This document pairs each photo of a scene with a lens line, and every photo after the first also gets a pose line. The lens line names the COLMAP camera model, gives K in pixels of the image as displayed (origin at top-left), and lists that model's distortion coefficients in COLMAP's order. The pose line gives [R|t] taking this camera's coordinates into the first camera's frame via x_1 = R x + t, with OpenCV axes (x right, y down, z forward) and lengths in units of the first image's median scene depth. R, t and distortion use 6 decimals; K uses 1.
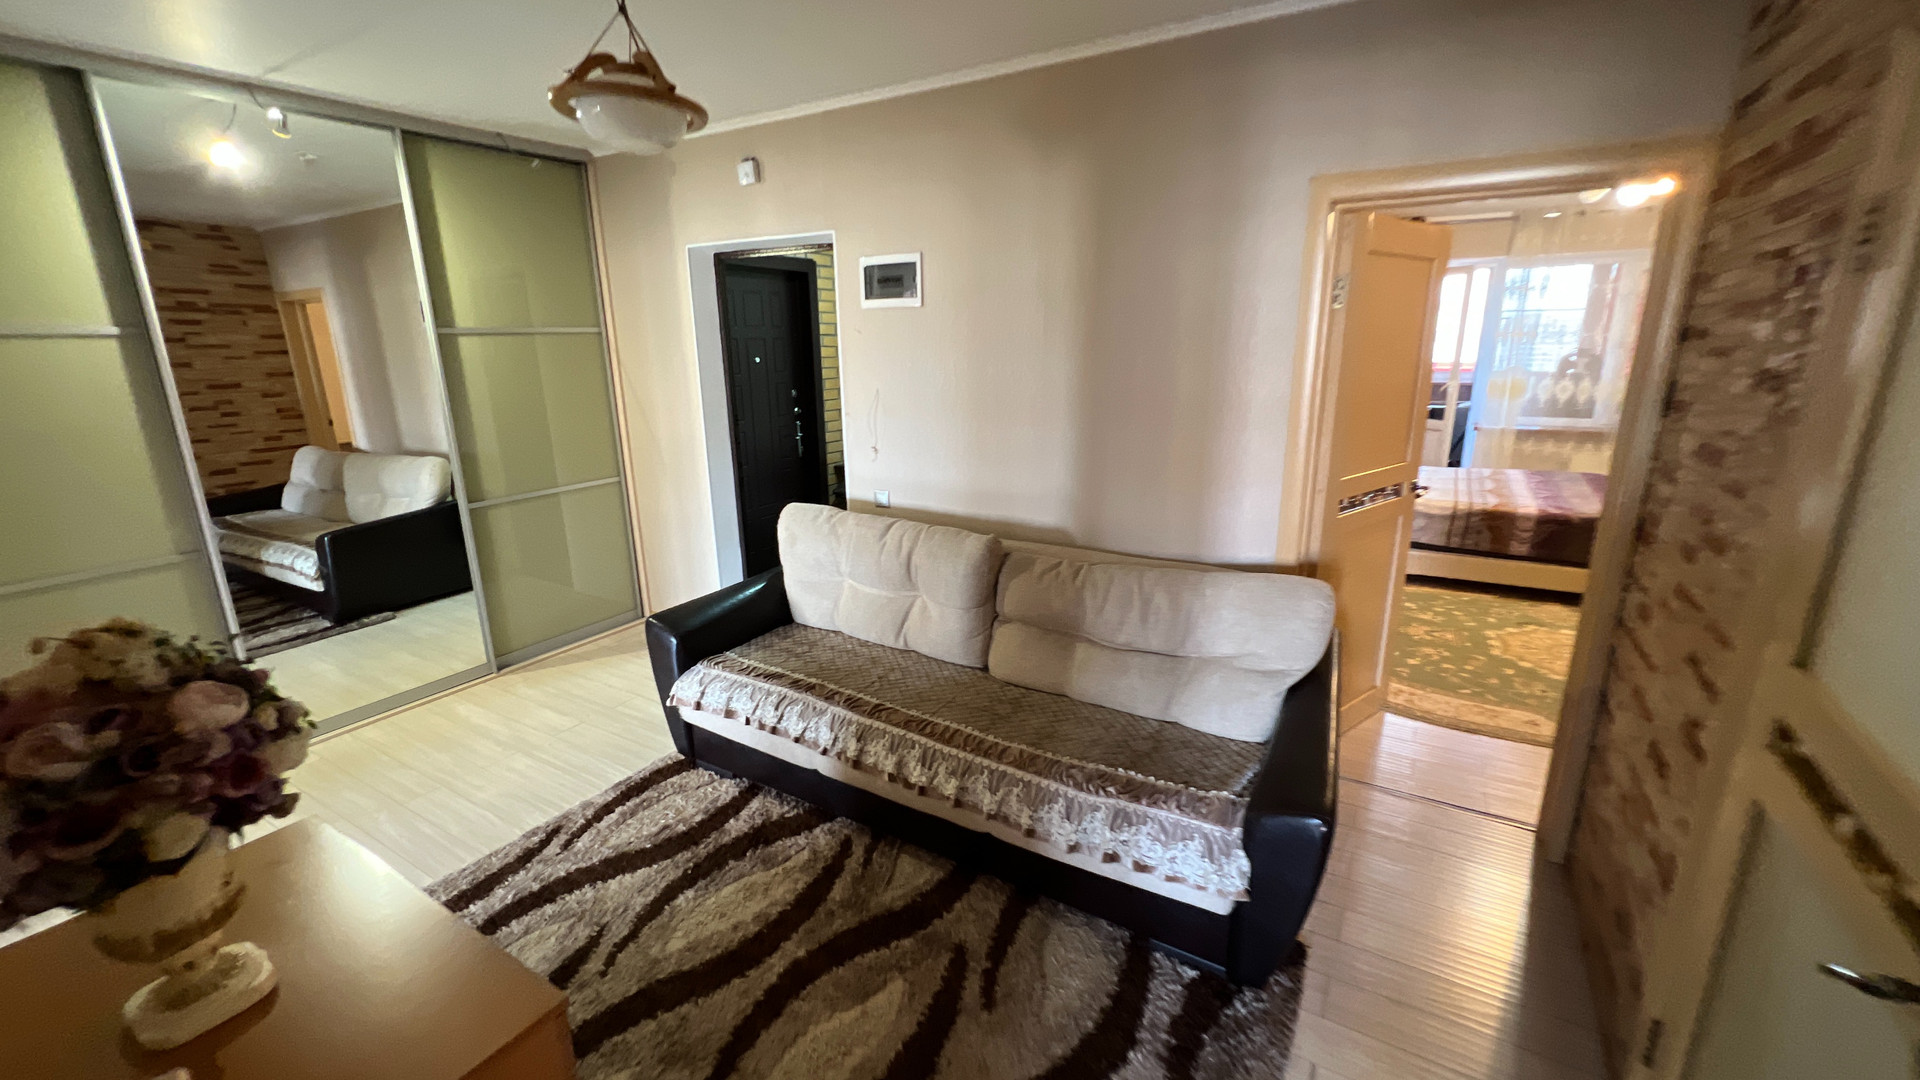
lens RADIAL K [[768.8, 0, 956.4], [0, 768.8, 547.5], [0, 0, 1]] dist [-0.003265, 0.000248]
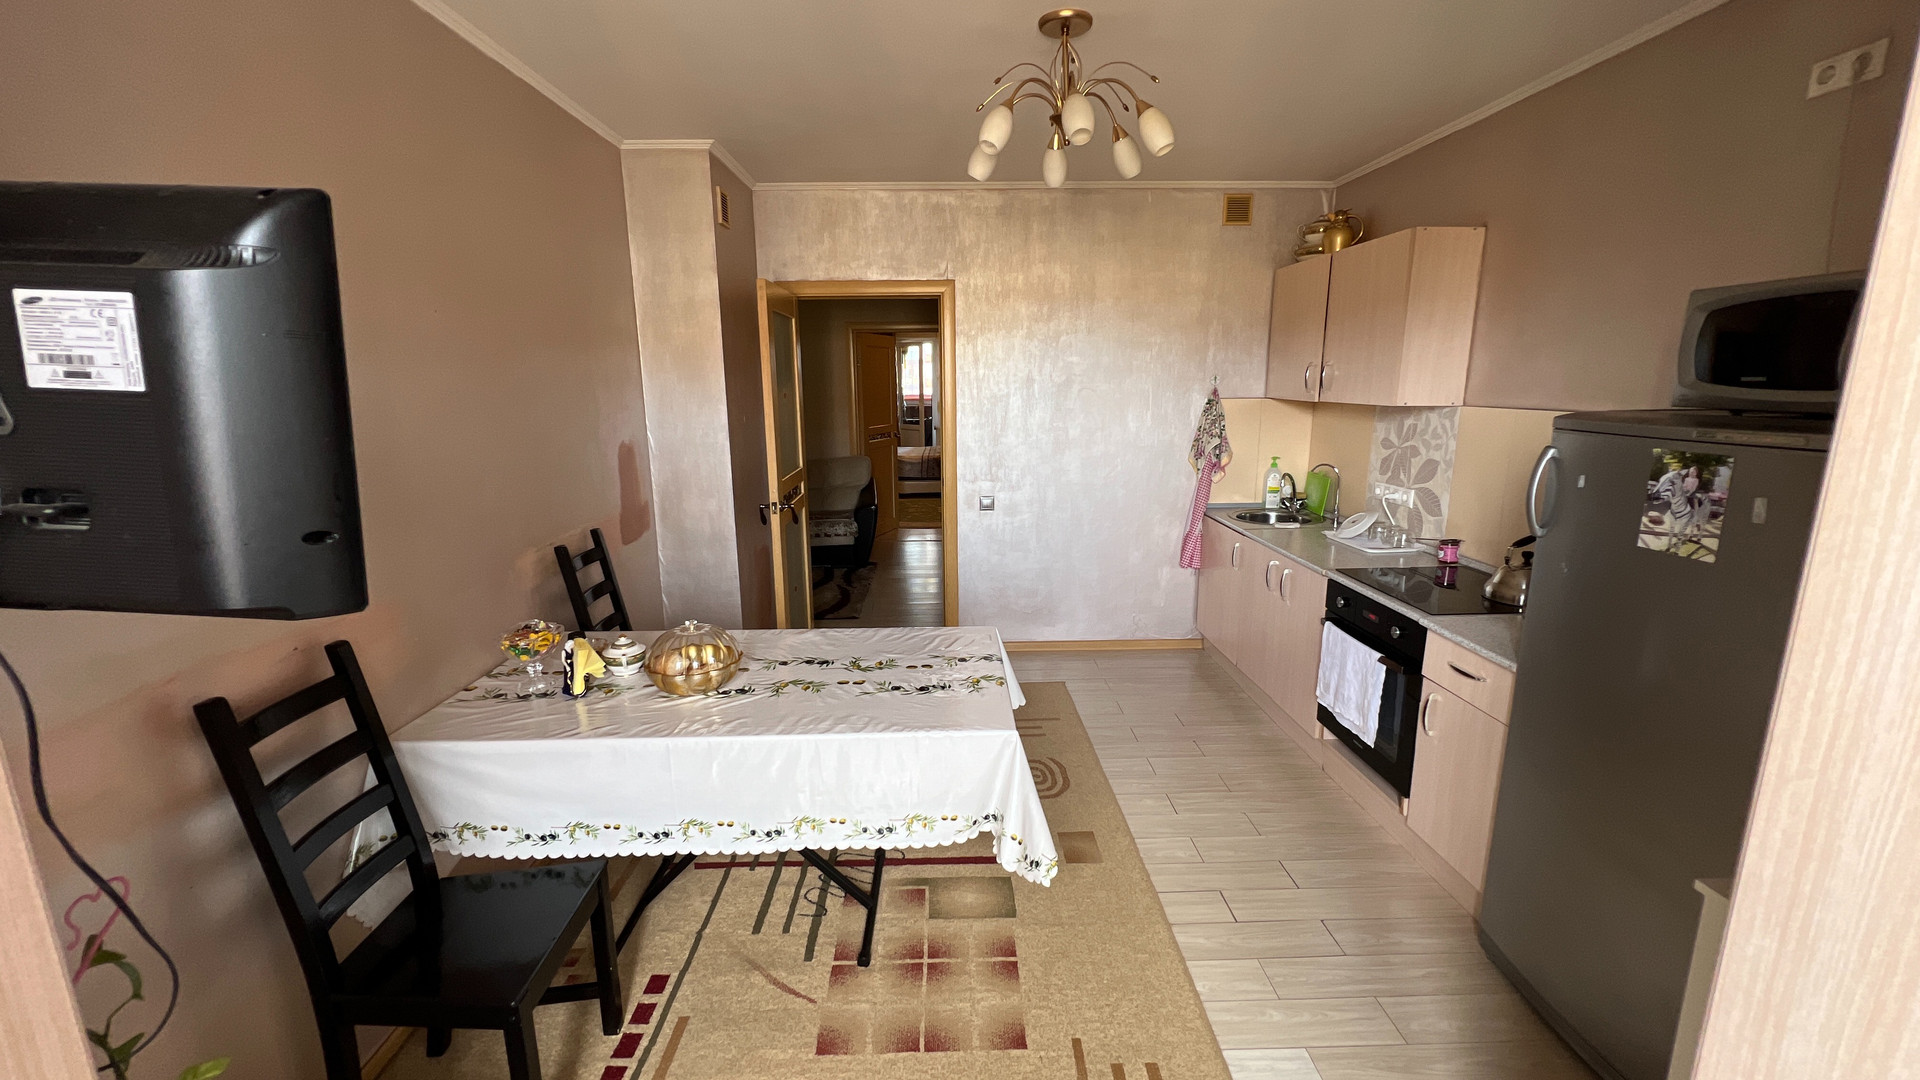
lens RADIAL K [[768.8, 0, 955.1], [0, 768.8, 538.3], [0, 0, 1]] dist [-0.003265, 0.000248]
pose [[0.843665, -0.104248, 0.526651, -0.400104], [0.140929, 0.989569, -0.029881, 0.238332], [-0.518043, 0.099430, 0.849556, -0.803408]]
